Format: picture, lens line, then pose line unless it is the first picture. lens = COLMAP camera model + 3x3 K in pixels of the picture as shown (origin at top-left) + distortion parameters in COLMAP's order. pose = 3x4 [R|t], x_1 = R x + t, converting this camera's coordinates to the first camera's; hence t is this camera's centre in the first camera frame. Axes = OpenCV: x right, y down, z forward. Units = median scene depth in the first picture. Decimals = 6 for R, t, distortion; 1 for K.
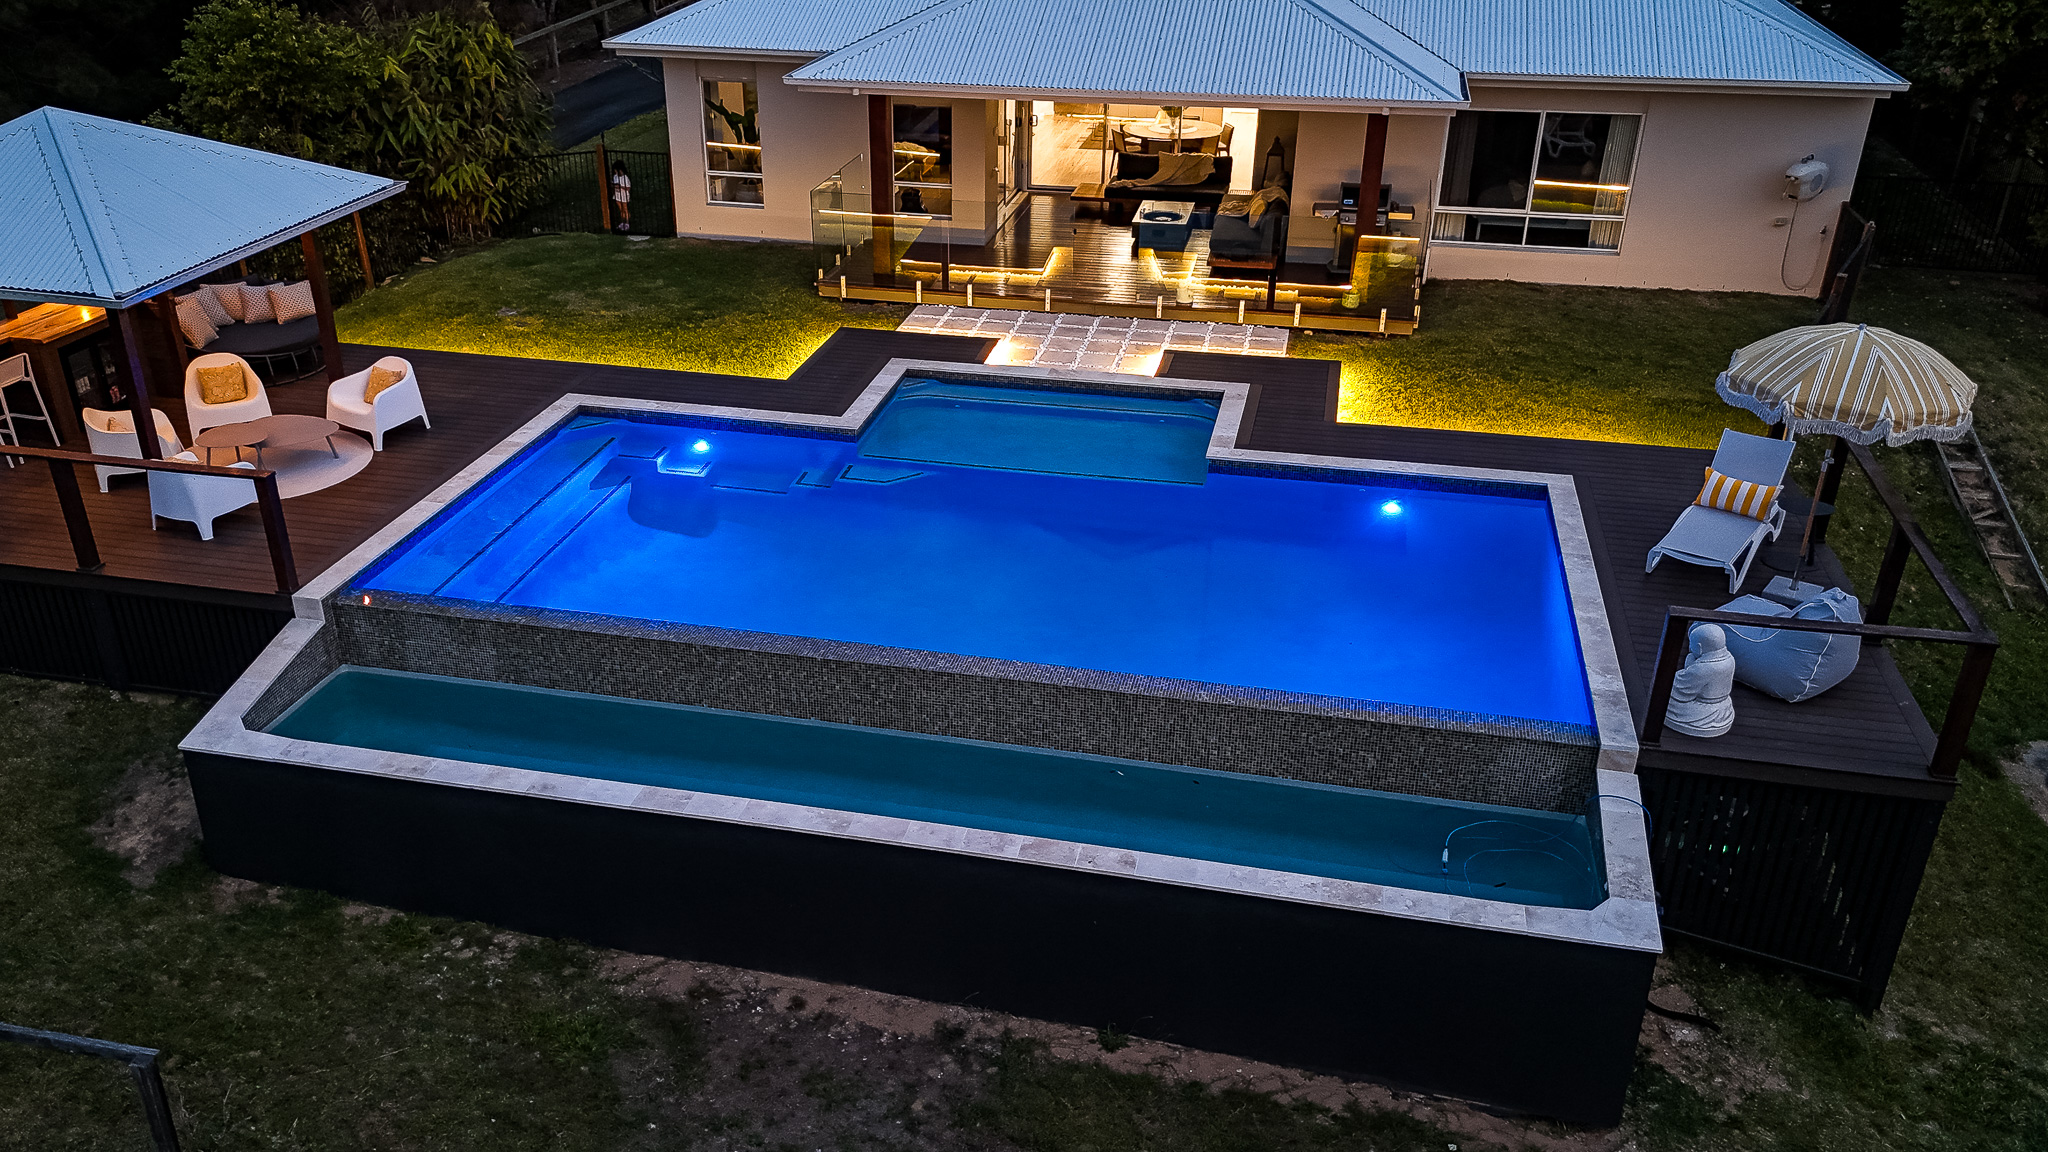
lens RADIAL K [[1598.4, 0, 1024.0], [0, 1598.4, 576.0], [0, 0, 1]] dist [0.069832, -0.049737]
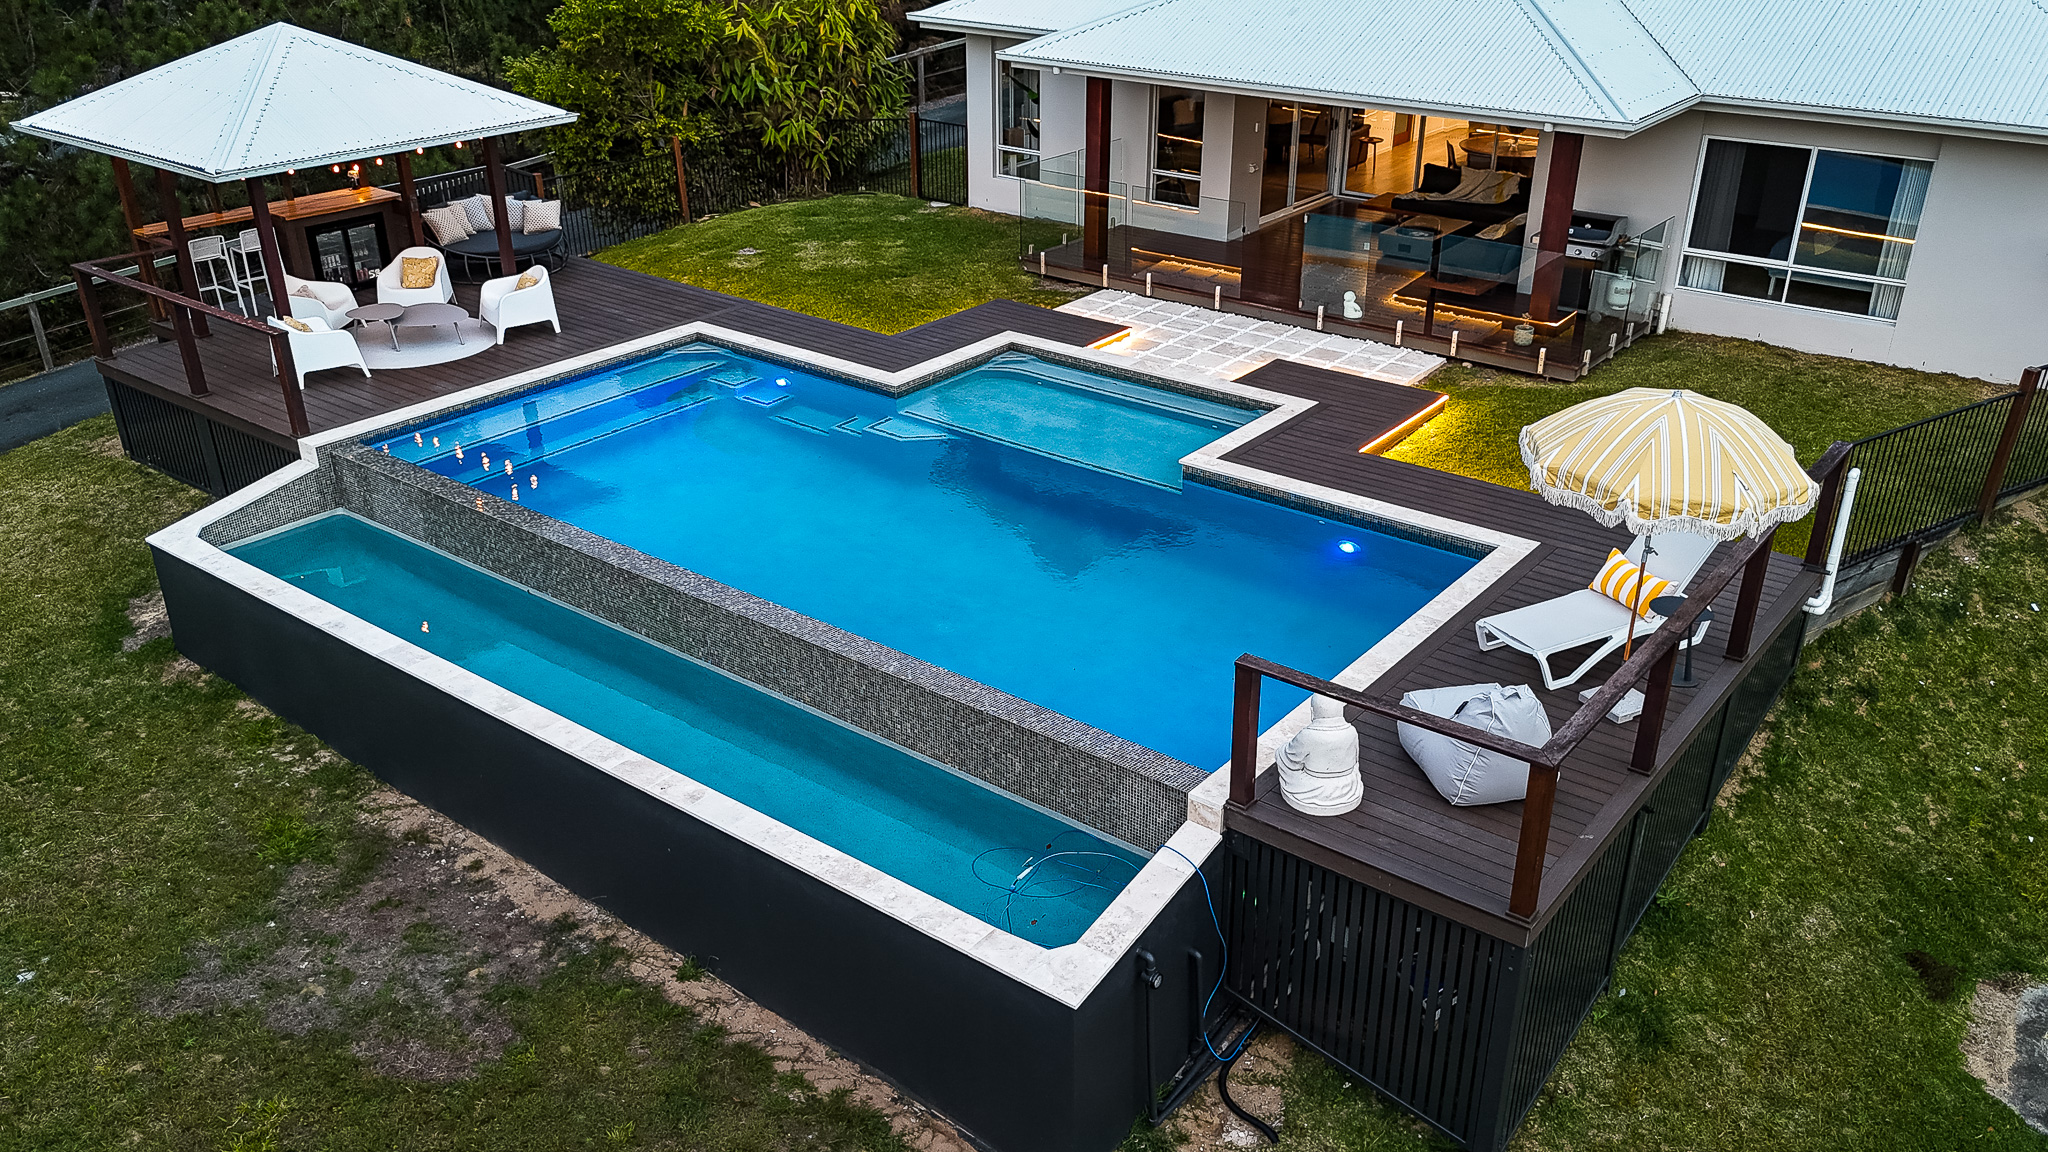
lens RADIAL K [[1598.4, 0, 1024.0], [0, 1598.4, 576.0], [0, 0, 1]] dist [0.069832, -0.049737]
pose [[0.916179, 0.181866, -0.357128, 0.350357], [-0.183940, 0.982525, 0.028464, -0.015584], [0.356064, 0.039612, 0.933622, 0.070116]]
